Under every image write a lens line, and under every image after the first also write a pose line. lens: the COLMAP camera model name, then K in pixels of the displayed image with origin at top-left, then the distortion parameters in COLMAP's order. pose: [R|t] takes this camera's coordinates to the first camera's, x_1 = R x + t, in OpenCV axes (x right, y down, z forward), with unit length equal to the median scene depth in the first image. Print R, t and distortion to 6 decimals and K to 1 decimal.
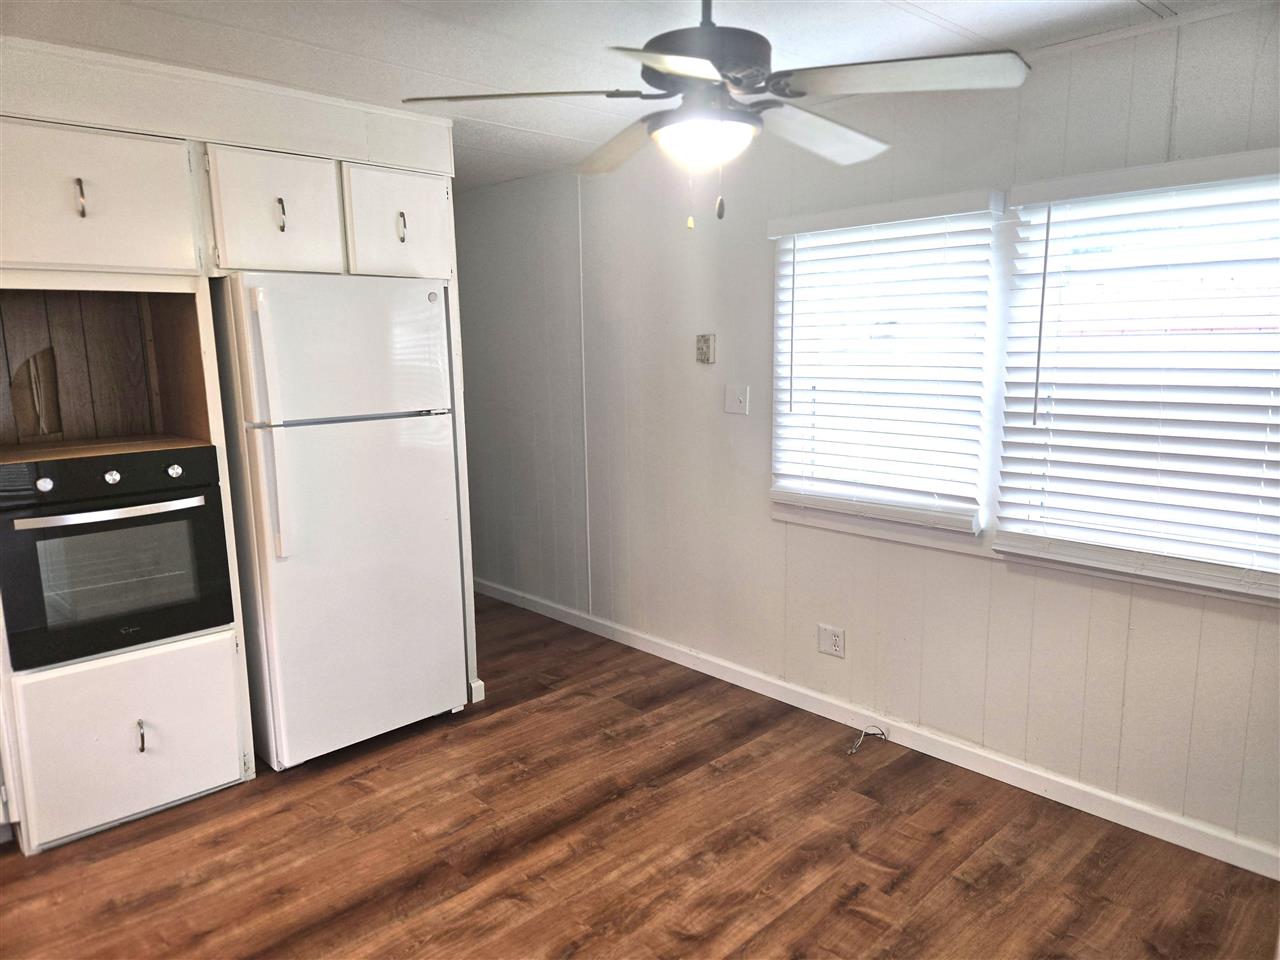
lens RADIAL K [[861.7, 0, 637.4], [0, 861.7, 481.8], [0, 0, 1]] dist [0.072010, -0.057153]
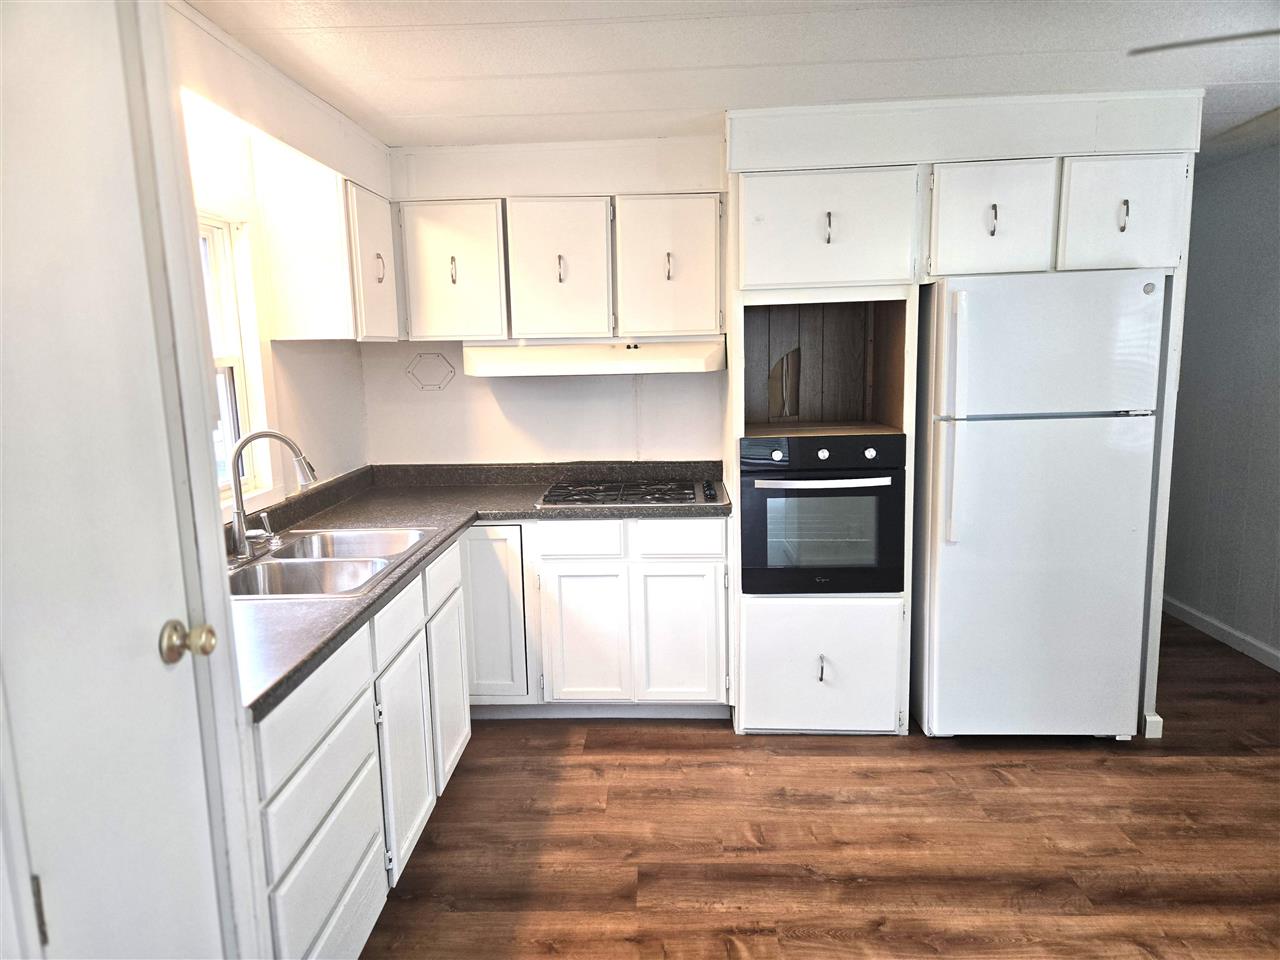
lens RADIAL K [[861.7, 0, 636.1], [0, 861.7, 474.8], [0, 0, 1]] dist [0.072010, -0.057153]
pose [[0.705506, 0.103488, -0.701107, 0.062989], [-0.102185, 0.993798, 0.043865, -0.002671], [0.701299, 0.040696, 0.711705, -0.040933]]
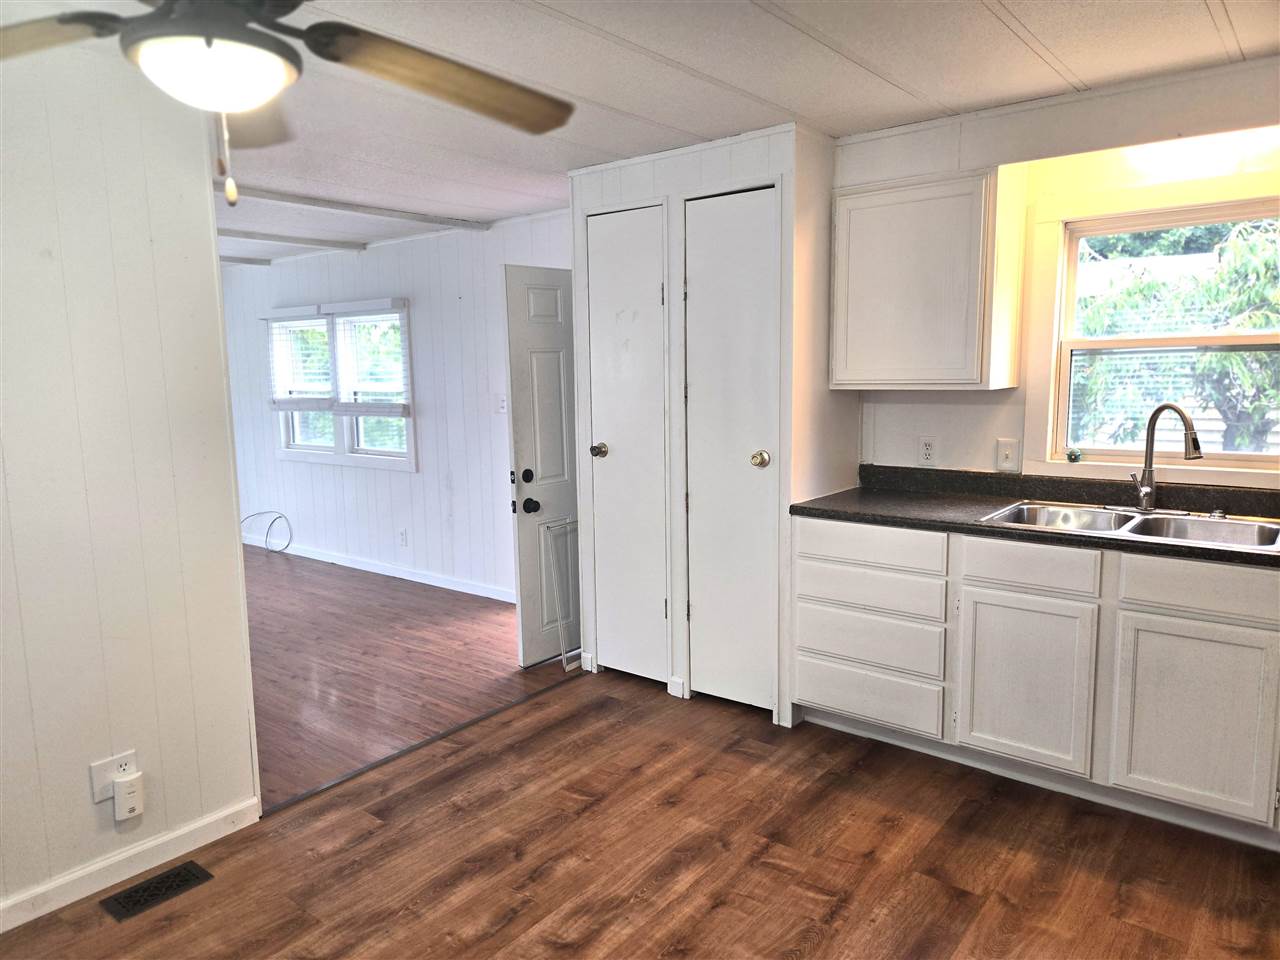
lens RADIAL K [[861.7, 0, 631.0], [0, 861.7, 474.6], [0, 0, 1]] dist [0.072010, -0.057153]
pose [[-0.990772, 0.051901, -0.125208, -0.115684], [0.013895, 0.957808, 0.287072, -0.201971], [0.134824, 0.282683, -0.949691, 1.308338]]
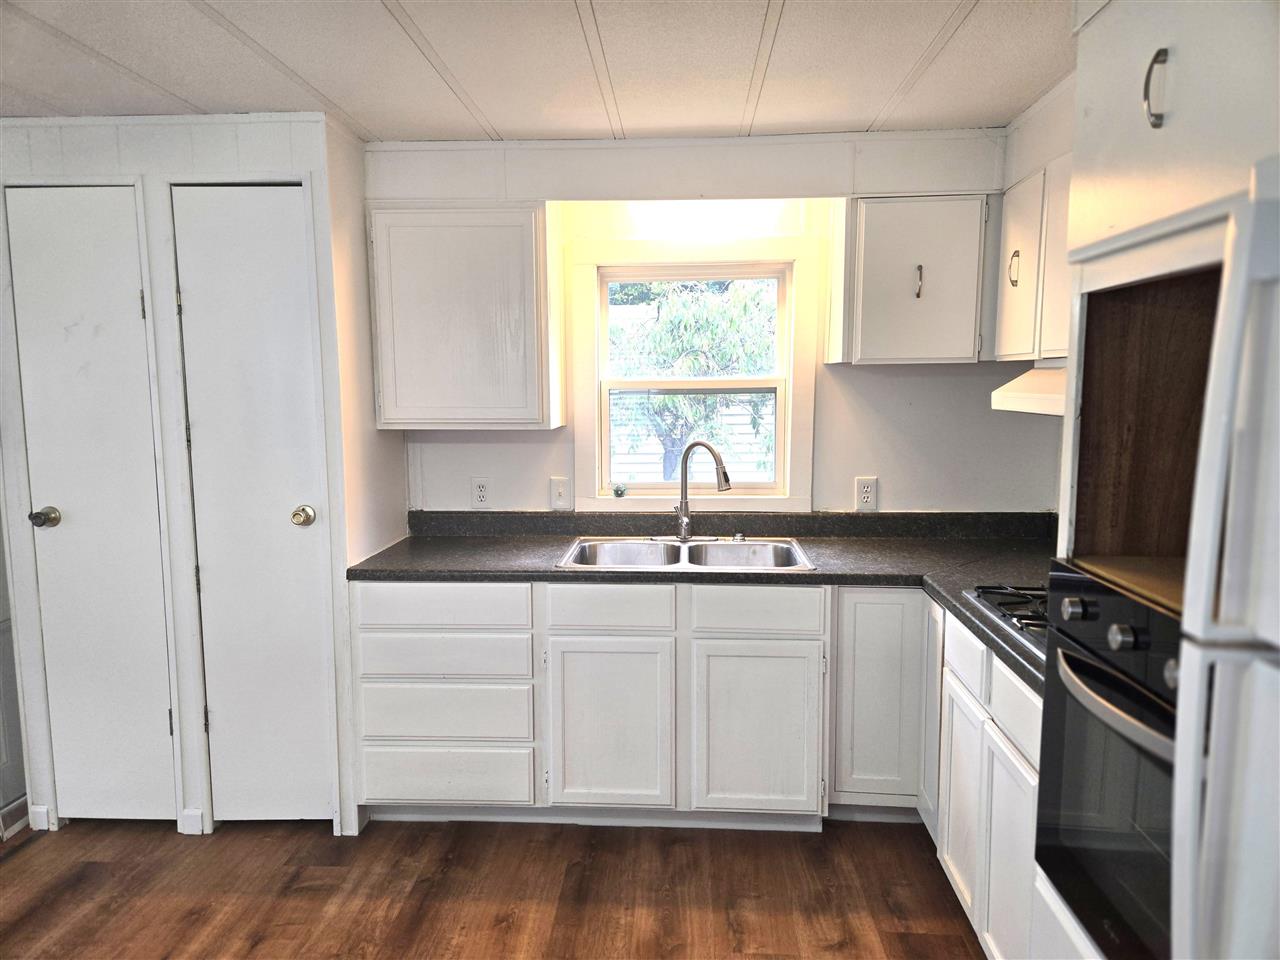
lens RADIAL K [[861.7, 0, 642.0], [0, 861.7, 481.7], [0, 0, 1]] dist [0.072010, -0.057153]
pose [[-0.731366, 0.097131, -0.675033, -0.062283], [-0.092254, 0.966617, 0.239041, -0.182997], [0.675716, 0.237101, -0.697990, 1.113948]]
